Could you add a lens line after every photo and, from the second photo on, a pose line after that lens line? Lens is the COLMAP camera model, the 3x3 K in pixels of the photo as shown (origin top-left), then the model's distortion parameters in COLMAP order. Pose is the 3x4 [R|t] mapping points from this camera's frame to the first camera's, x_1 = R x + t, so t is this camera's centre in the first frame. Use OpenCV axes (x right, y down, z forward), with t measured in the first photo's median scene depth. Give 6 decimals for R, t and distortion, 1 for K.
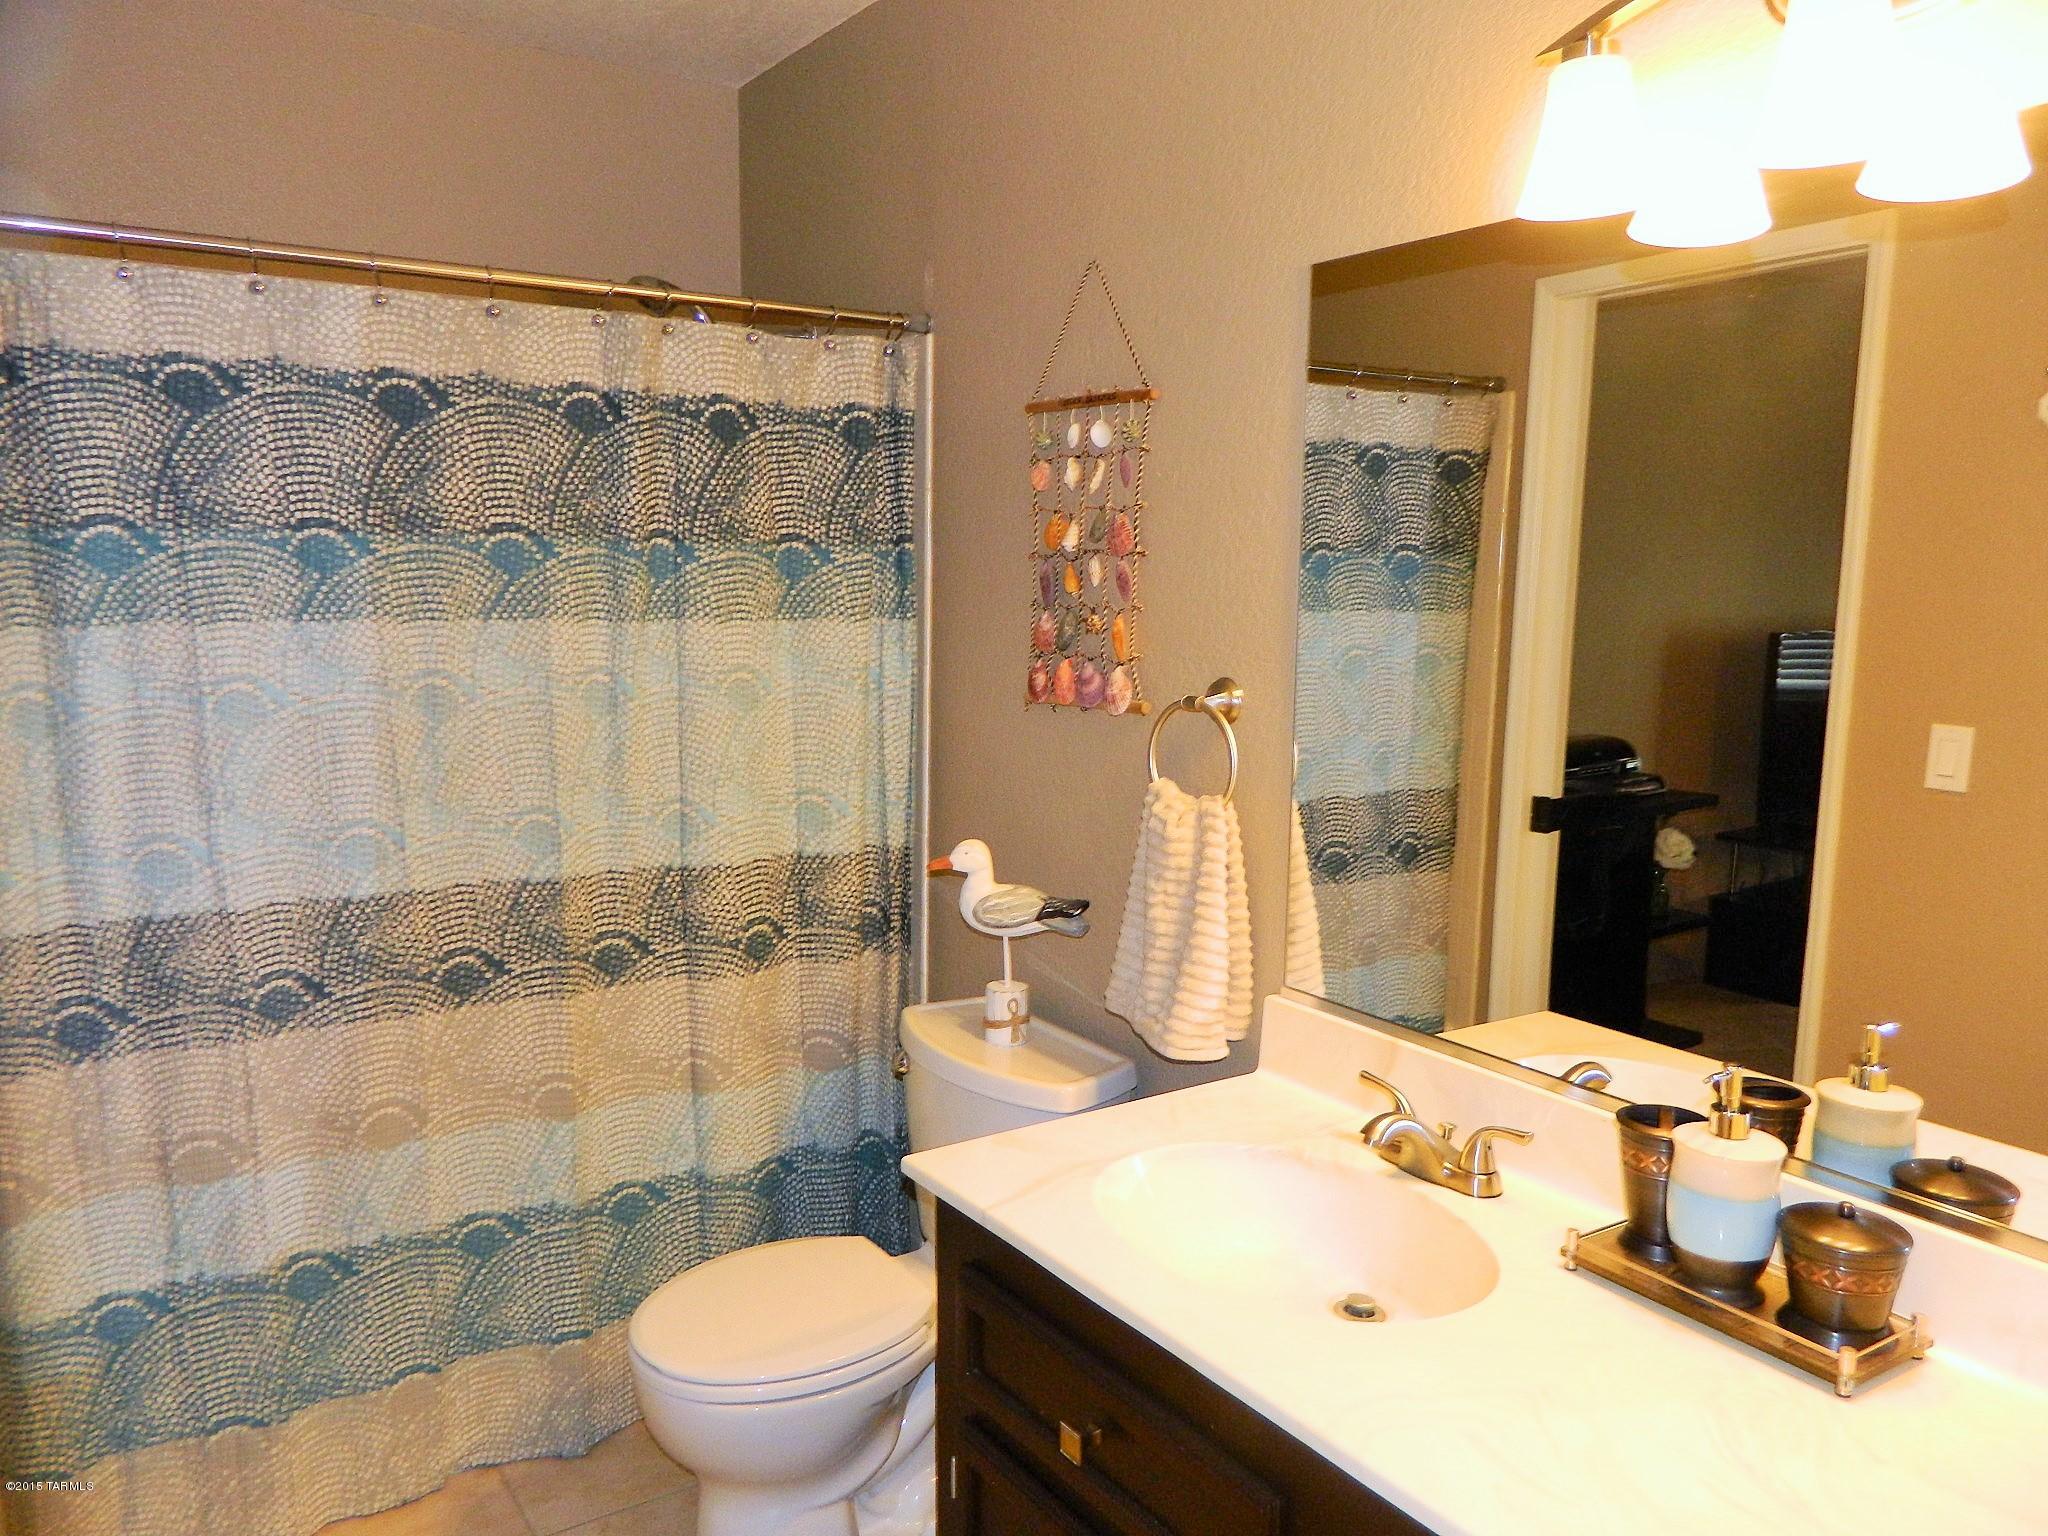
lens RADIAL K [[1519.3, 0, 1022.9], [0, 1519.3, 753.4], [0, 0, 1]] dist [0.006830, -0.003896]
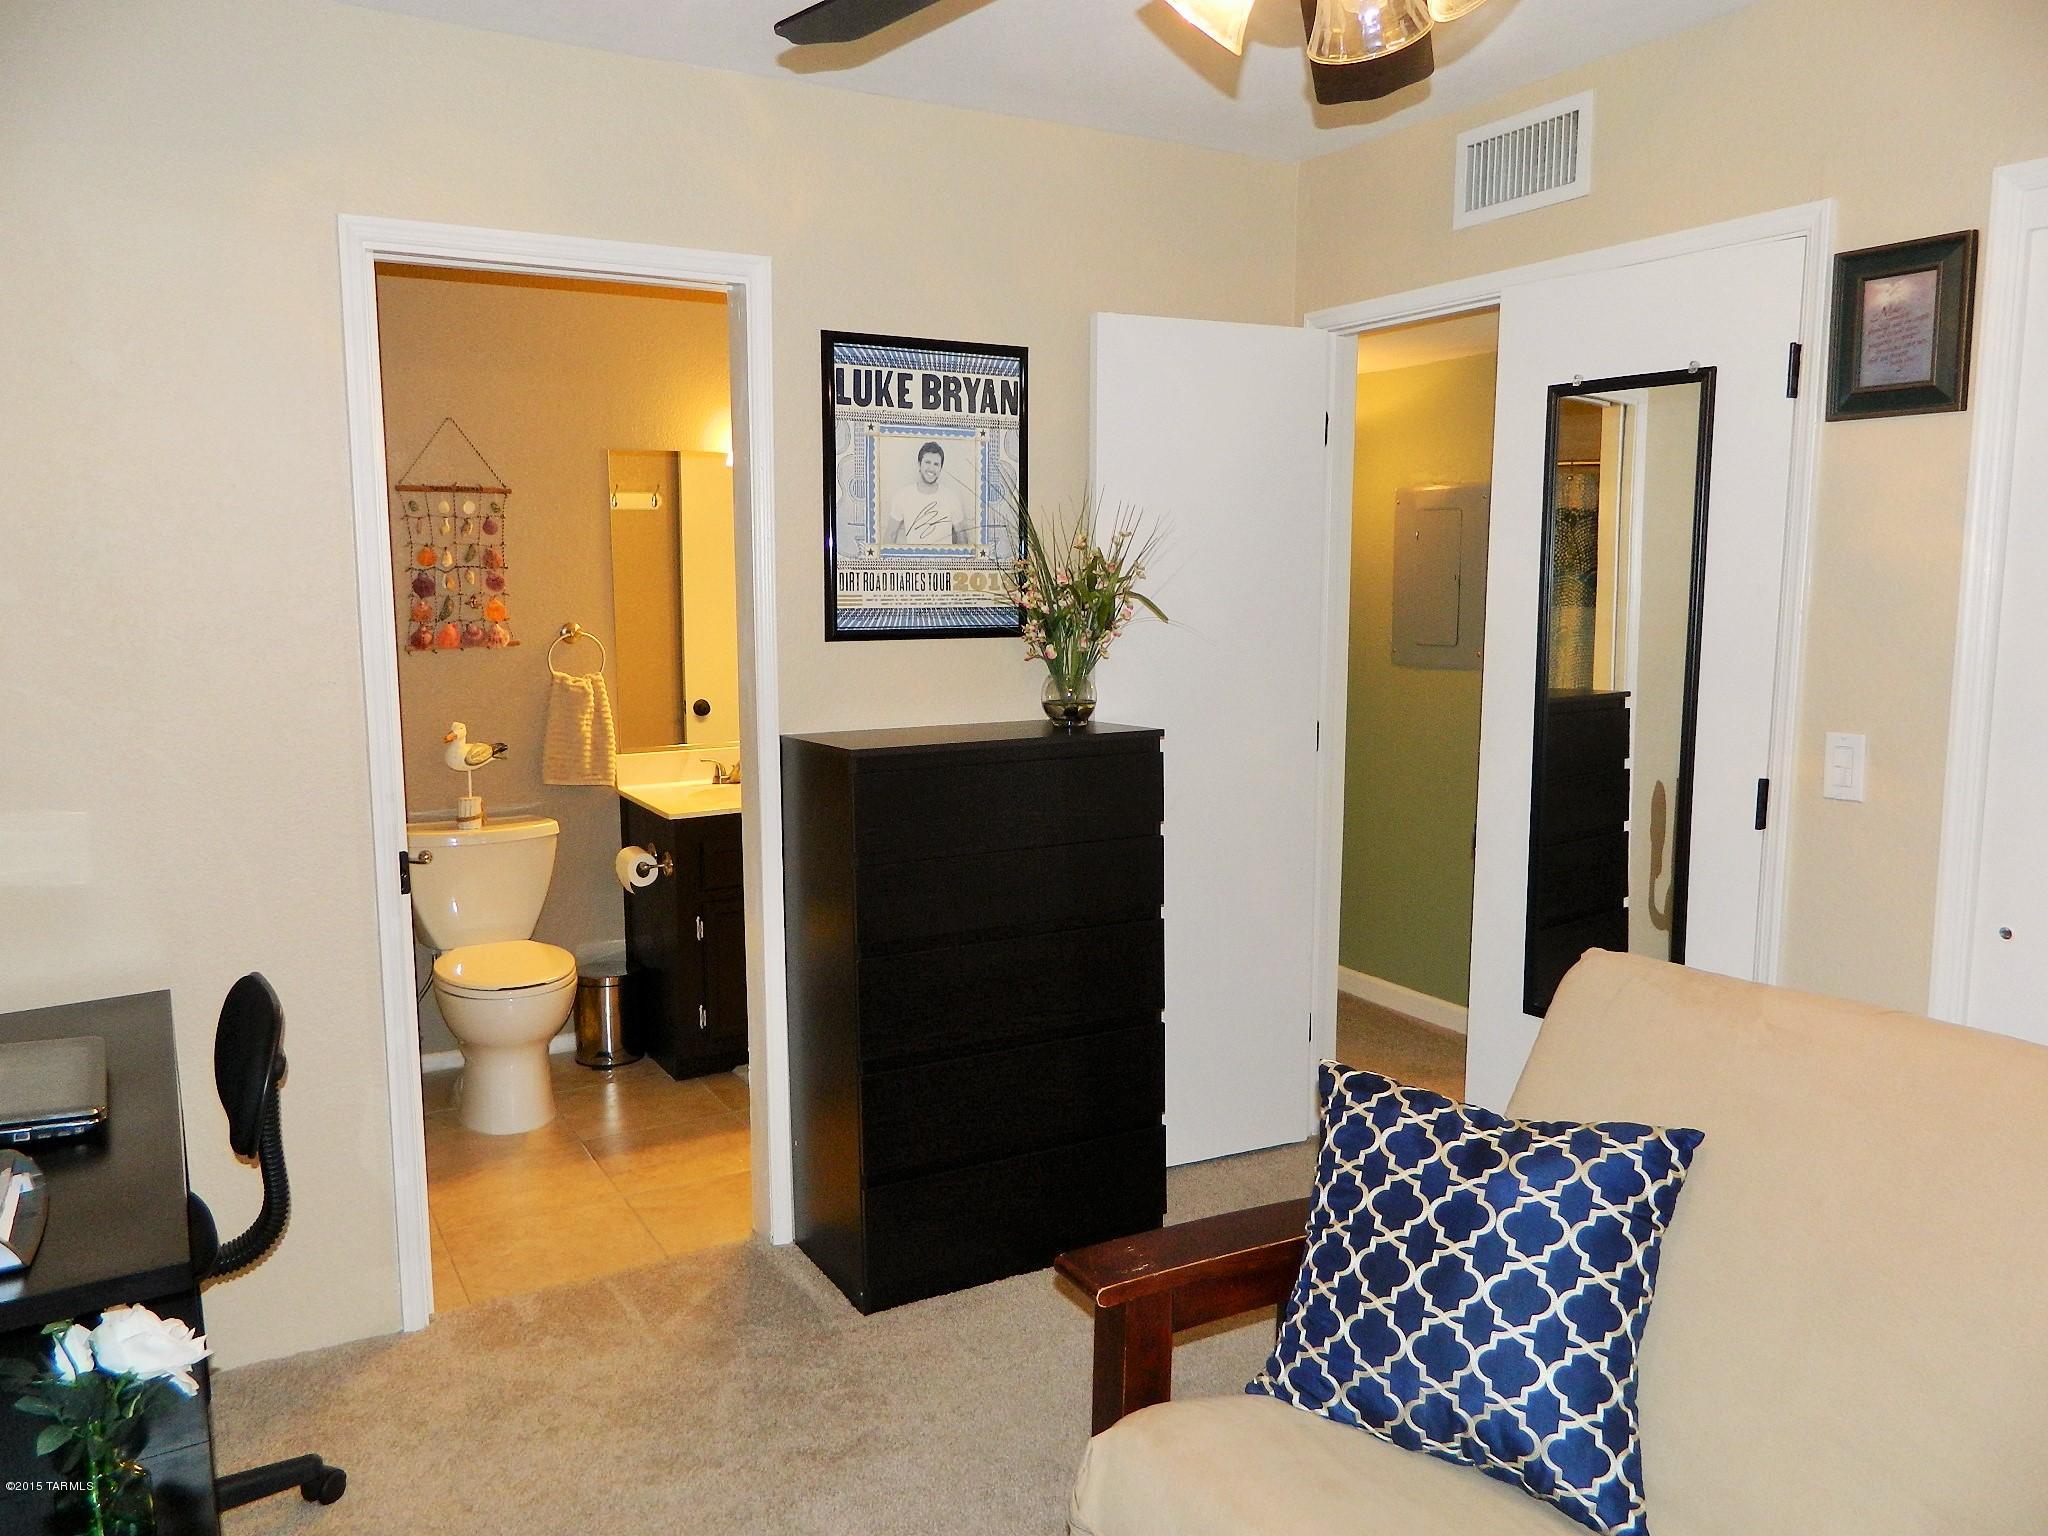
lens RADIAL K [[1519.3, 0, 1022.9], [0, 1519.3, 753.4], [0, 0, 1]] dist [0.006830, -0.003896]
pose [[0.075642, -0.143775, 0.986715, -1.877859], [0.140854, 0.981168, 0.132169, -0.056218], [-0.987136, 0.128985, 0.094469, 0.144248]]
